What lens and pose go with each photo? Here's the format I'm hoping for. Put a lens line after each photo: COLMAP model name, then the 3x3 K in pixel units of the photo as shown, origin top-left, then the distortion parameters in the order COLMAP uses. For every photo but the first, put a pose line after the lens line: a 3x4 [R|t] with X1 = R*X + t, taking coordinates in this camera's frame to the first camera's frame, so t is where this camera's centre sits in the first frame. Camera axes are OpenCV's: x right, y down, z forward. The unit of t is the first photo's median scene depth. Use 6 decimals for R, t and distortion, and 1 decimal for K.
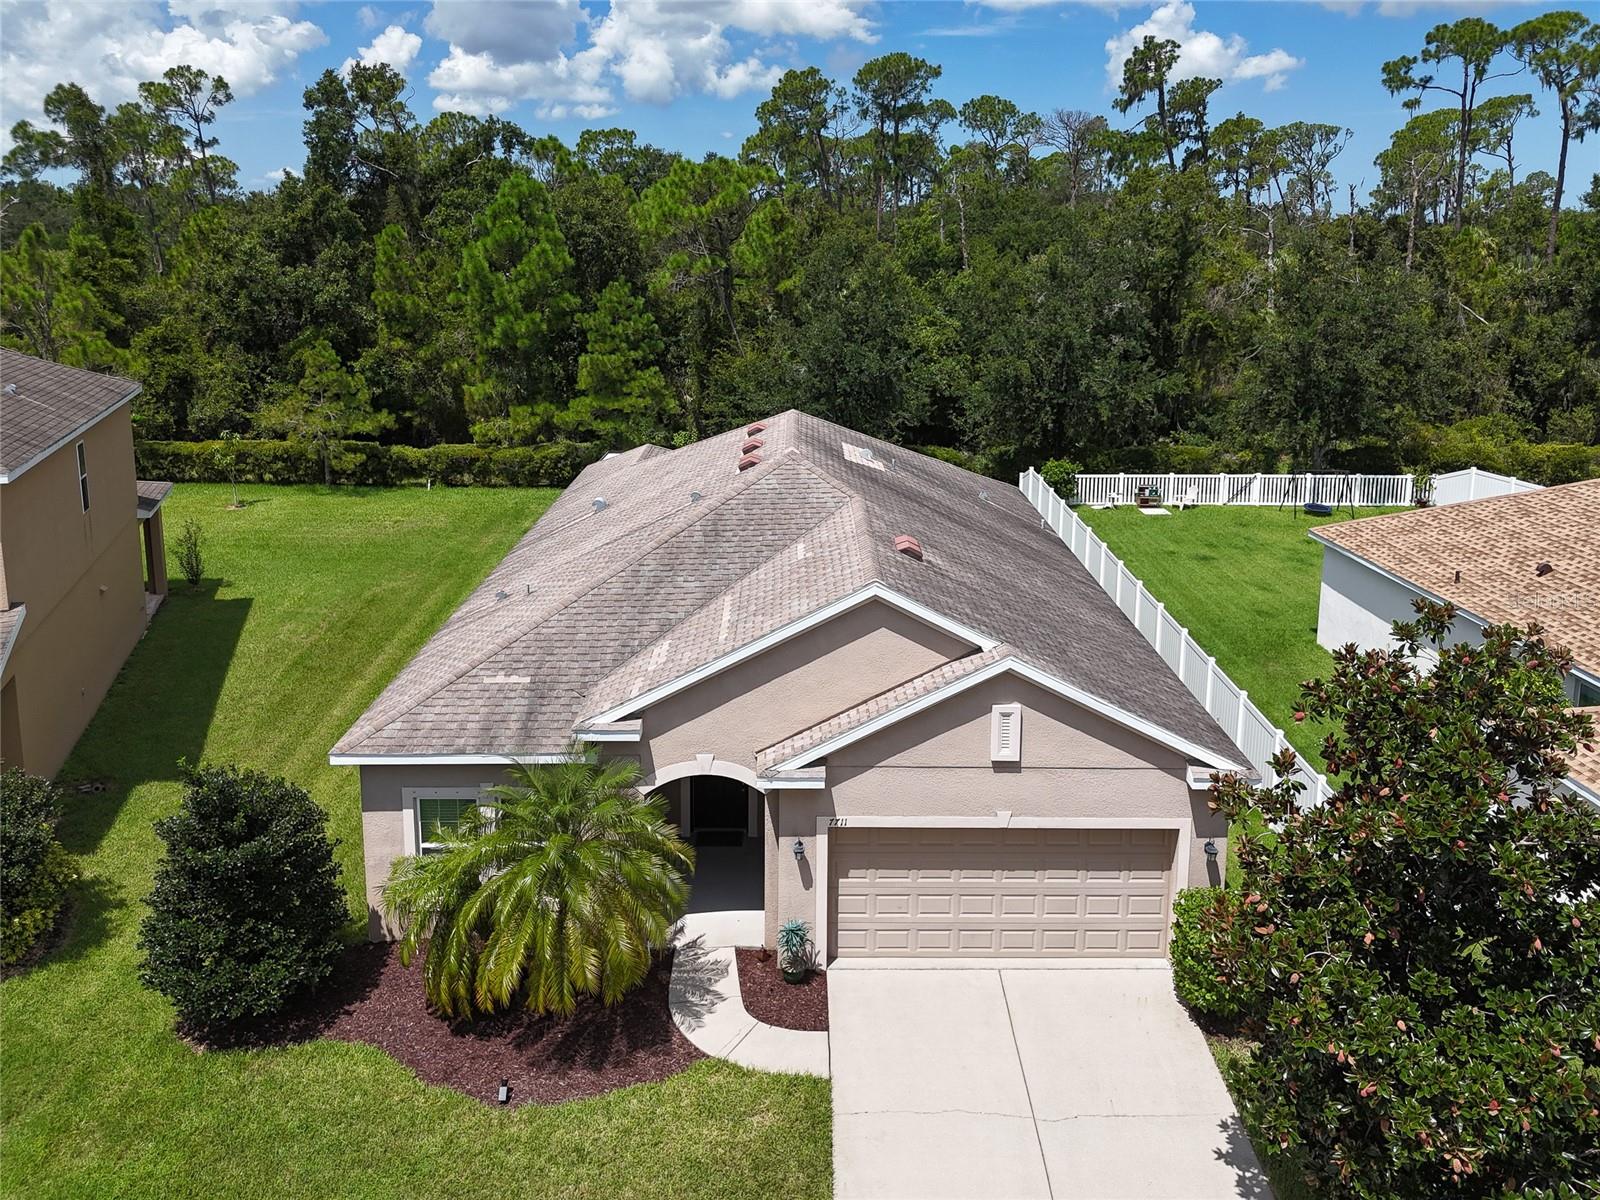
lens RADIAL K [[1198.7, 0, 822.3], [0, 1198.7, 508.6], [0, 0, 1]] dist [0.050473, -0.038700]
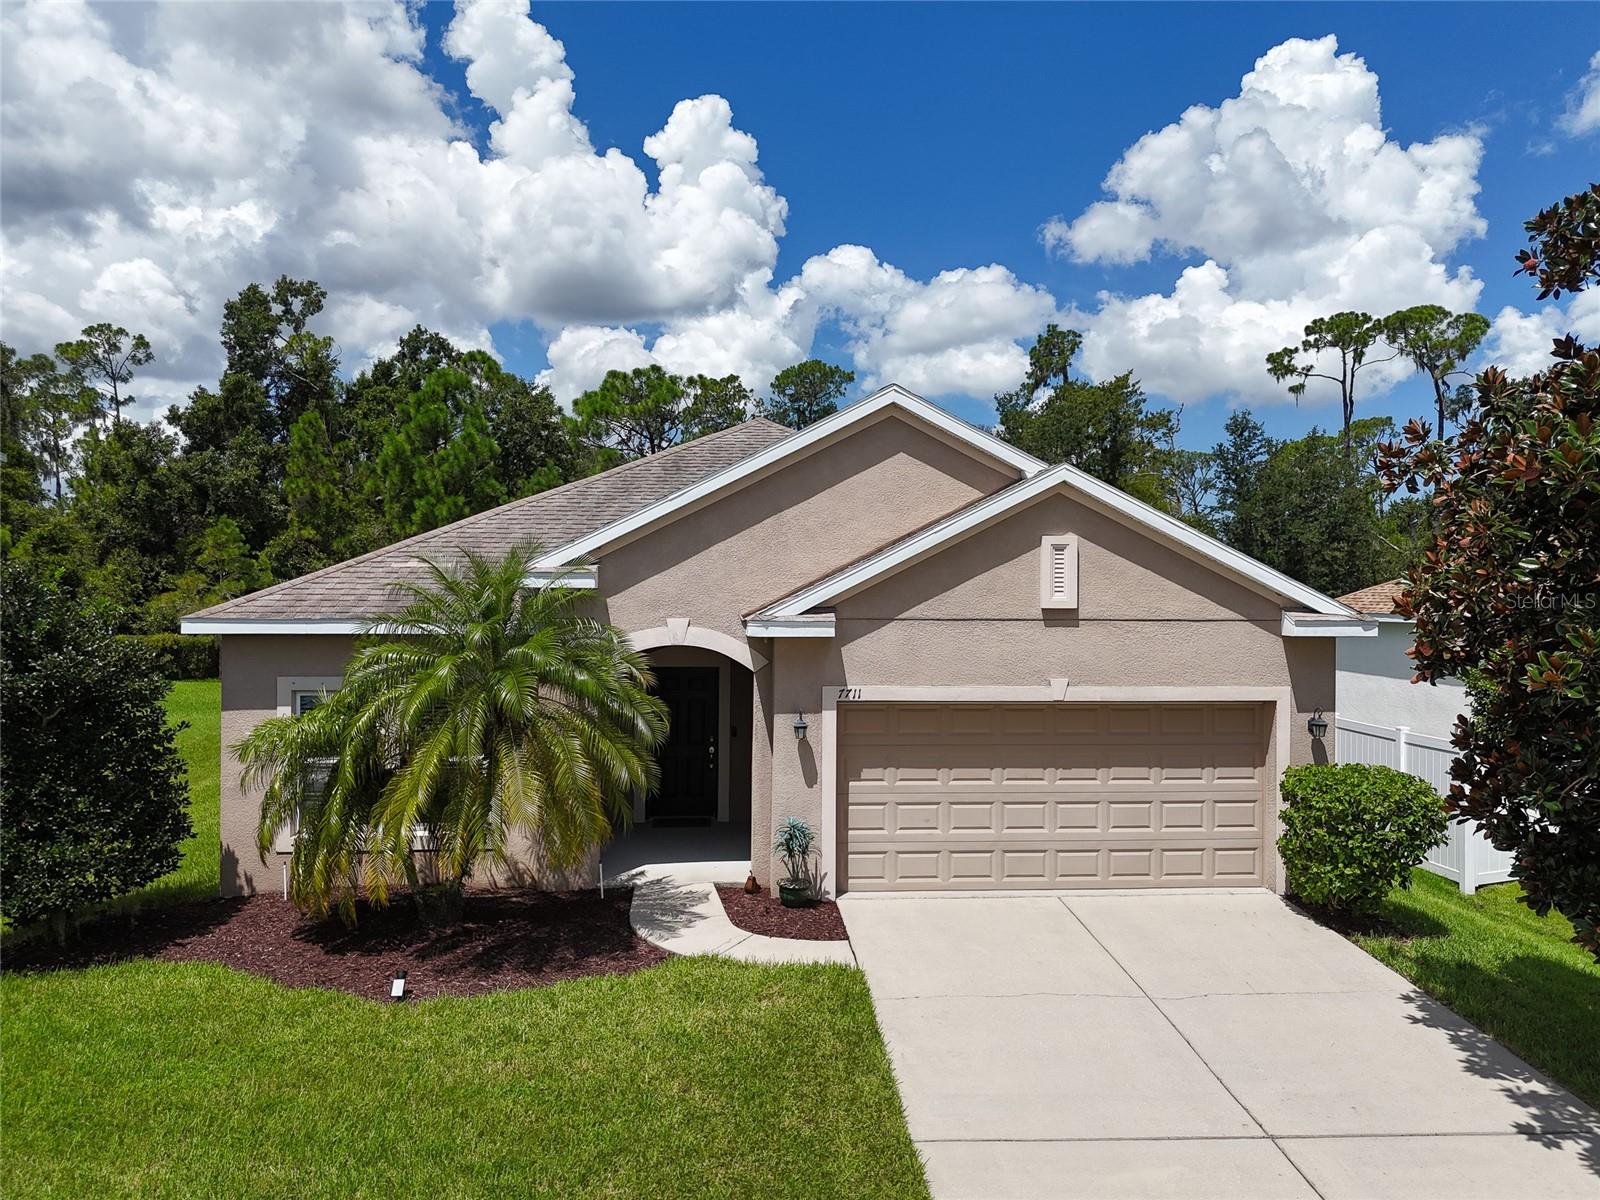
lens RADIAL K [[1198.7, 0, 806.8], [0, 1198.7, 620.5], [0, 0, 1]] dist [0.050473, -0.038700]
pose [[0.998273, -0.003703, 0.058628, -0.048988], [0.015564, 0.979019, -0.203172, 0.303253], [-0.056645, 0.203734, 0.977386, 0.187973]]
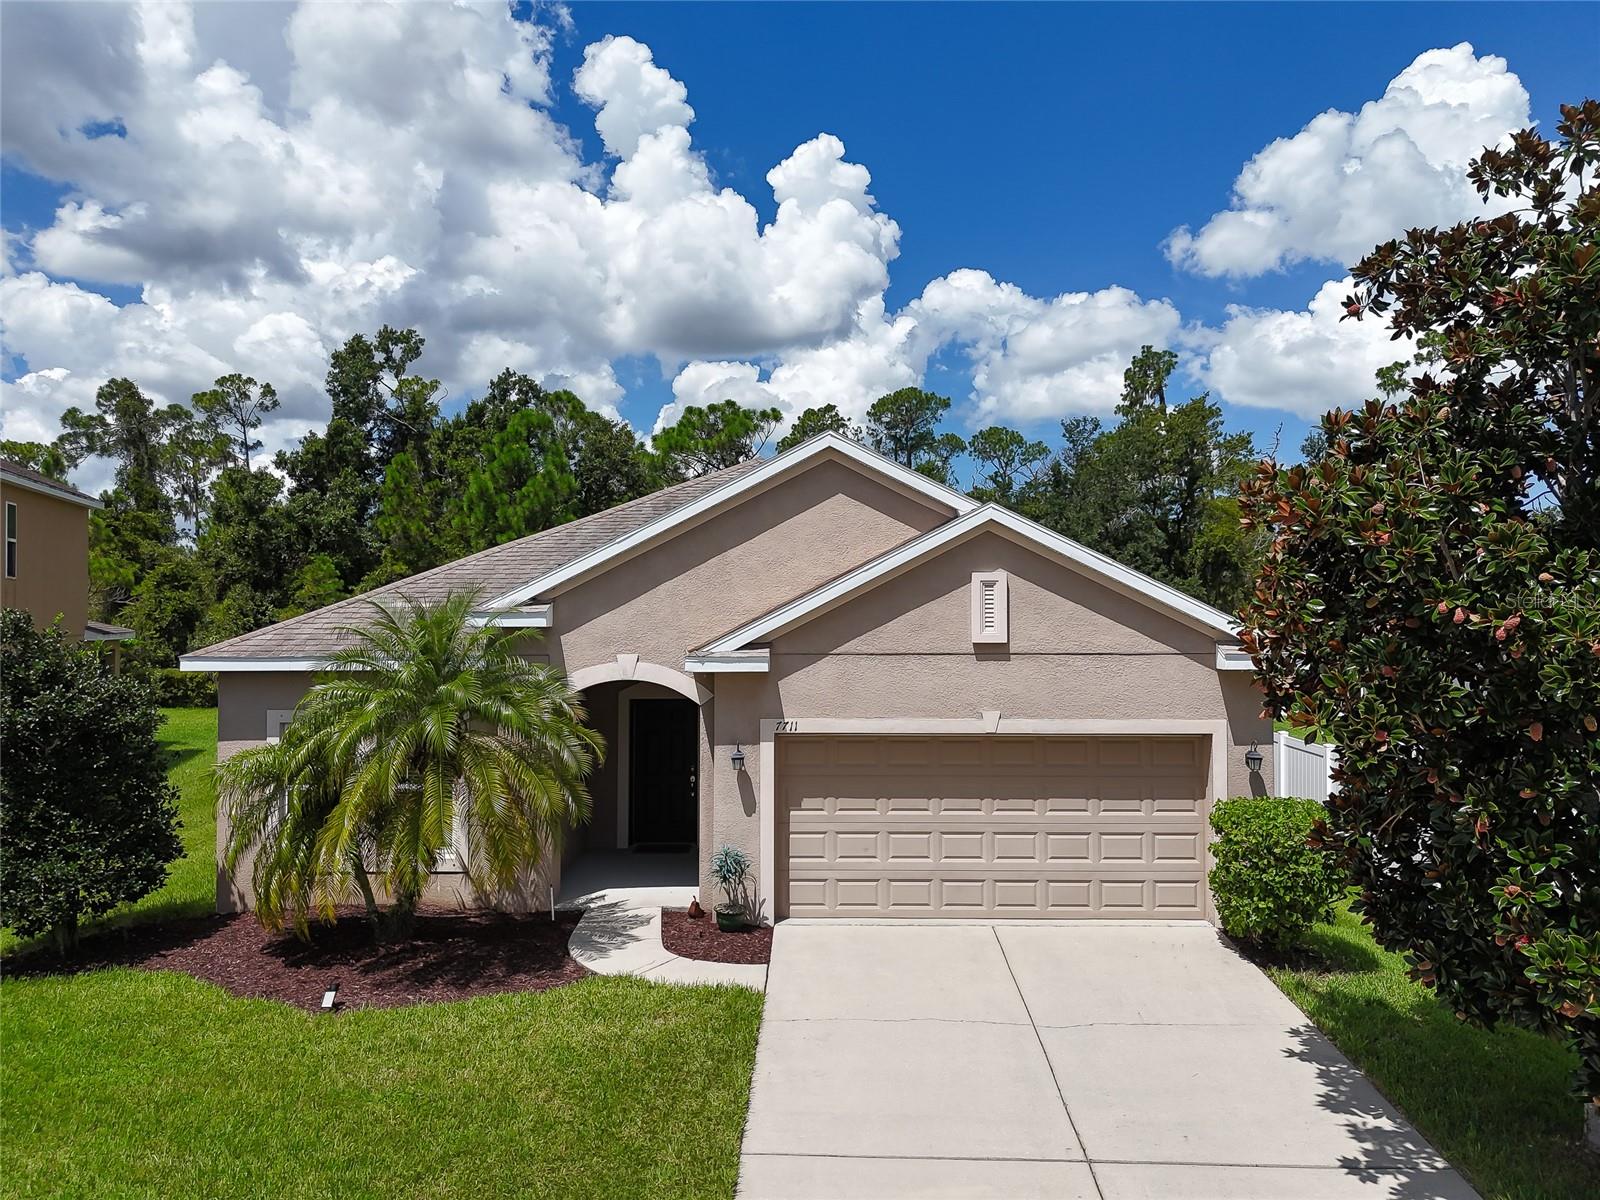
lens RADIAL K [[1198.7, 0, 803.4], [0, 1198.7, 624.4], [0, 0, 1]] dist [0.050473, -0.038700]
pose [[0.999058, -0.010179, -0.042187, 0.048571], [0.000580, 0.975149, -0.221548, 0.304258], [0.043394, 0.221315, 0.974237, 0.159254]]
